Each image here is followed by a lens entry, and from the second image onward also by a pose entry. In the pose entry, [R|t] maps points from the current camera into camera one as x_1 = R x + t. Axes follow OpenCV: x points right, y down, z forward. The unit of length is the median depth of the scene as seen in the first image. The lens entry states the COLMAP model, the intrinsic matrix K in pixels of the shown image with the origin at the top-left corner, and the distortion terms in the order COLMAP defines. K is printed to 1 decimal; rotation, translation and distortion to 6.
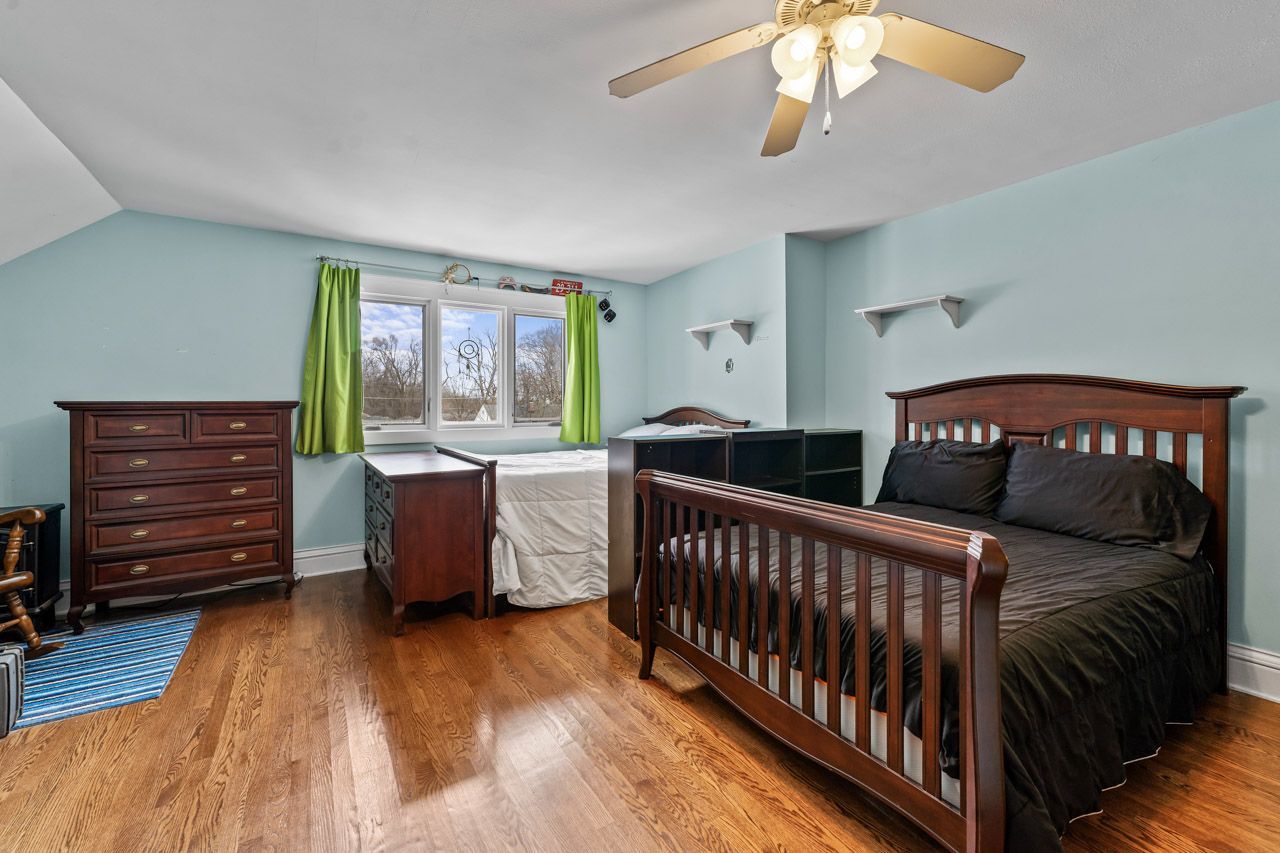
lens RADIAL K [[515.6, 0, 640.0], [0, 515.6, 426.5], [0, 0, 1]] dist [0.001339, 0.000158]
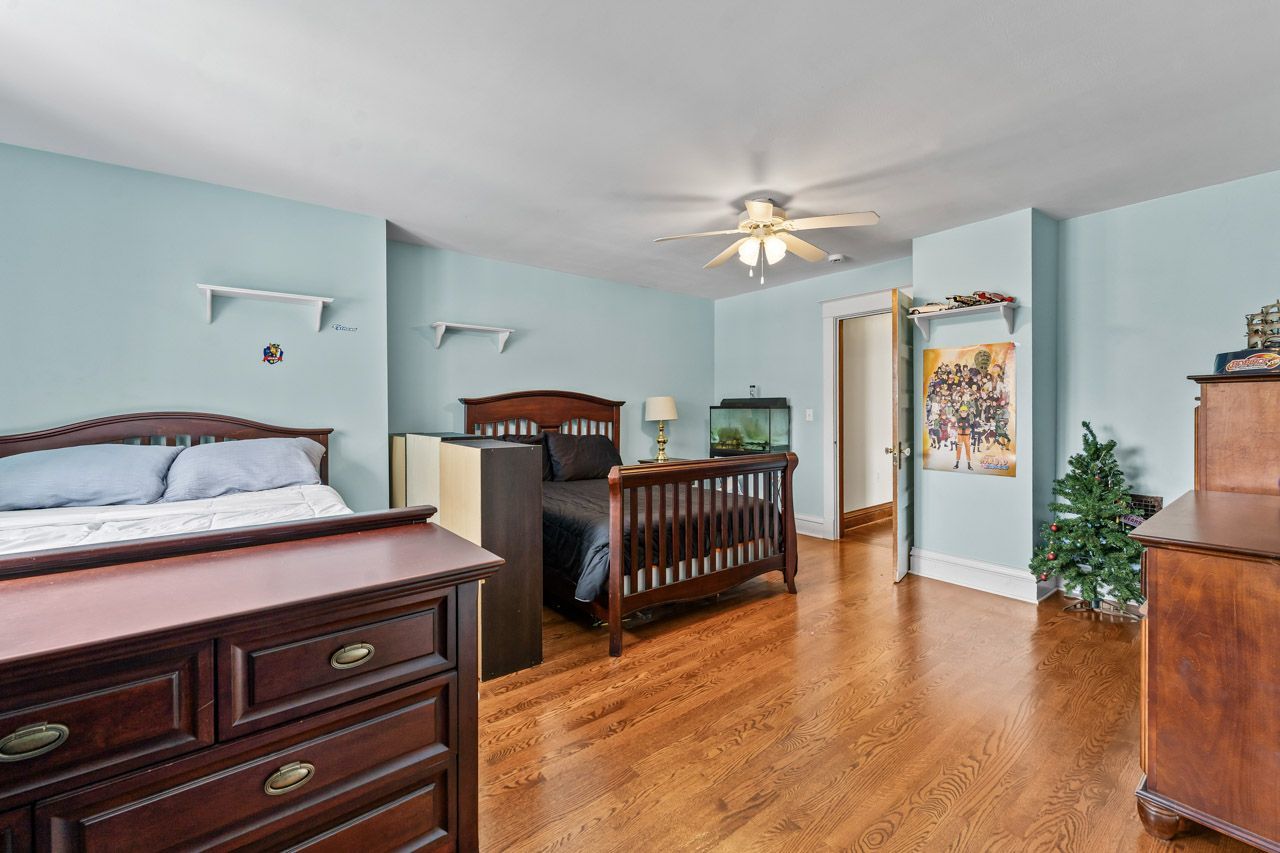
lens RADIAL K [[515.6, 0, 640.0], [0, 515.6, 426.5], [0, 0, 1]] dist [0.001339, 0.000158]
pose [[-0.090612, -0.028118, 0.995489, -1.102494], [0.044726, 0.998478, 0.032274, -0.032687], [-0.994881, 0.047448, -0.089216, 1.052695]]
